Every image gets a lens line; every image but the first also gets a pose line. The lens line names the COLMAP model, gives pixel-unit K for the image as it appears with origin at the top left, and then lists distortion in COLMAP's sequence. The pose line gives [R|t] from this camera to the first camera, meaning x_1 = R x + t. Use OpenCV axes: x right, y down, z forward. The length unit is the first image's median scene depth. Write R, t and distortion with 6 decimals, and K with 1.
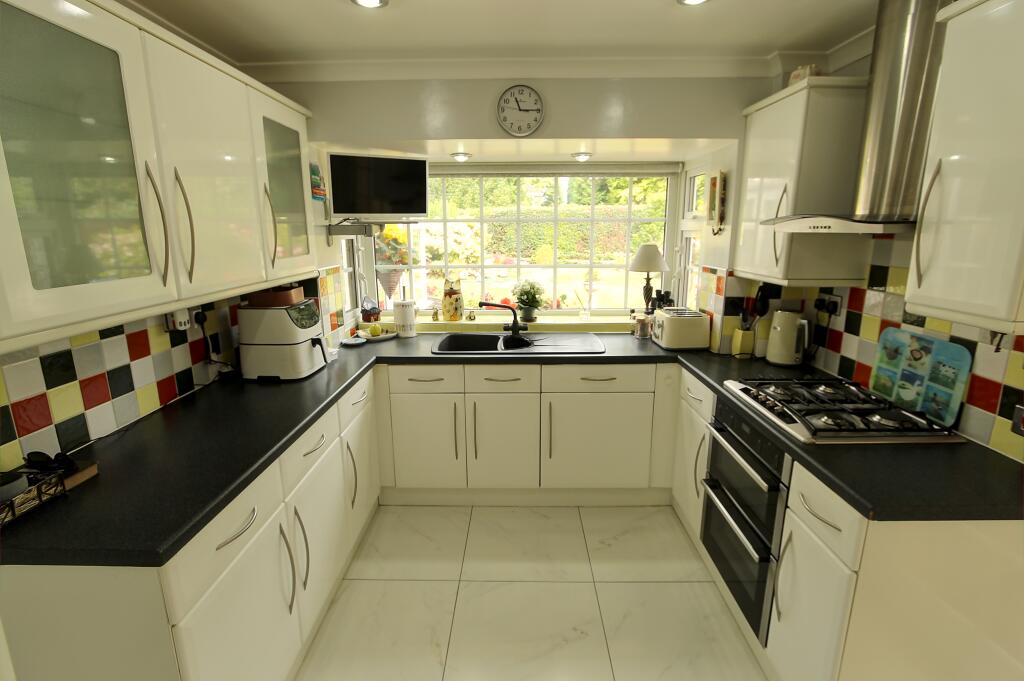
lens RADIAL K [[481.0, 0, 514.6], [0, 481.0, 336.3], [0, 0, 1]] dist [-0.019843, 0.000945]
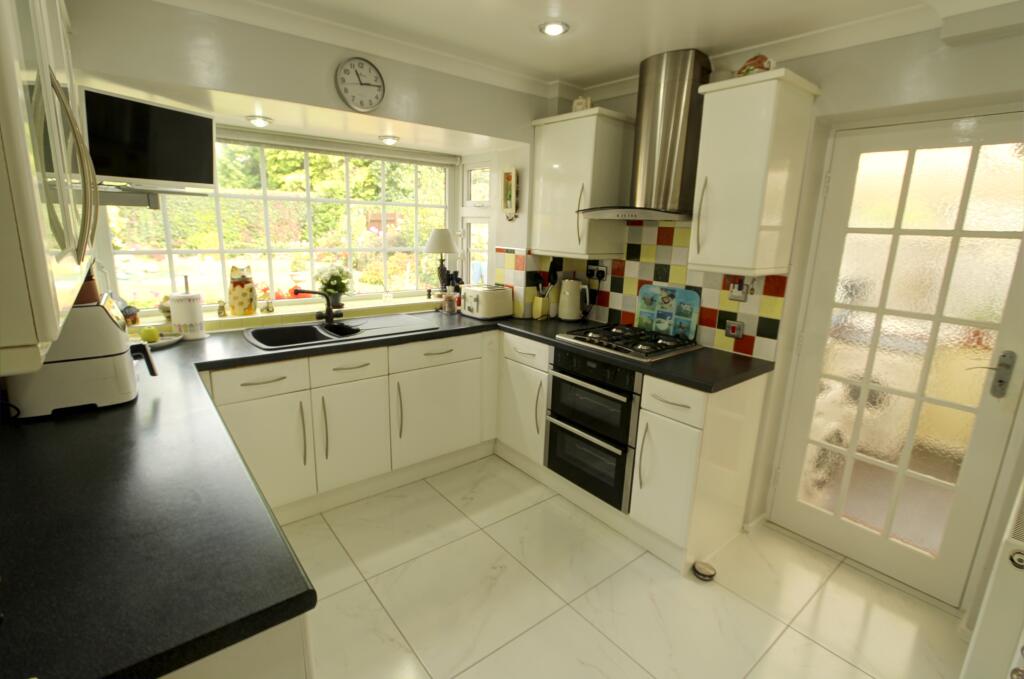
lens RADIAL K [[481.0, 0, 514.6], [0, 481.0, 335.3], [0, 0, 1]] dist [-0.019843, 0.000945]
pose [[0.766305, -0.116207, 0.631880, -0.407289], [0.106551, 0.992873, 0.053378, 0.012214], [-0.633580, 0.026423, 0.773226, 0.069878]]
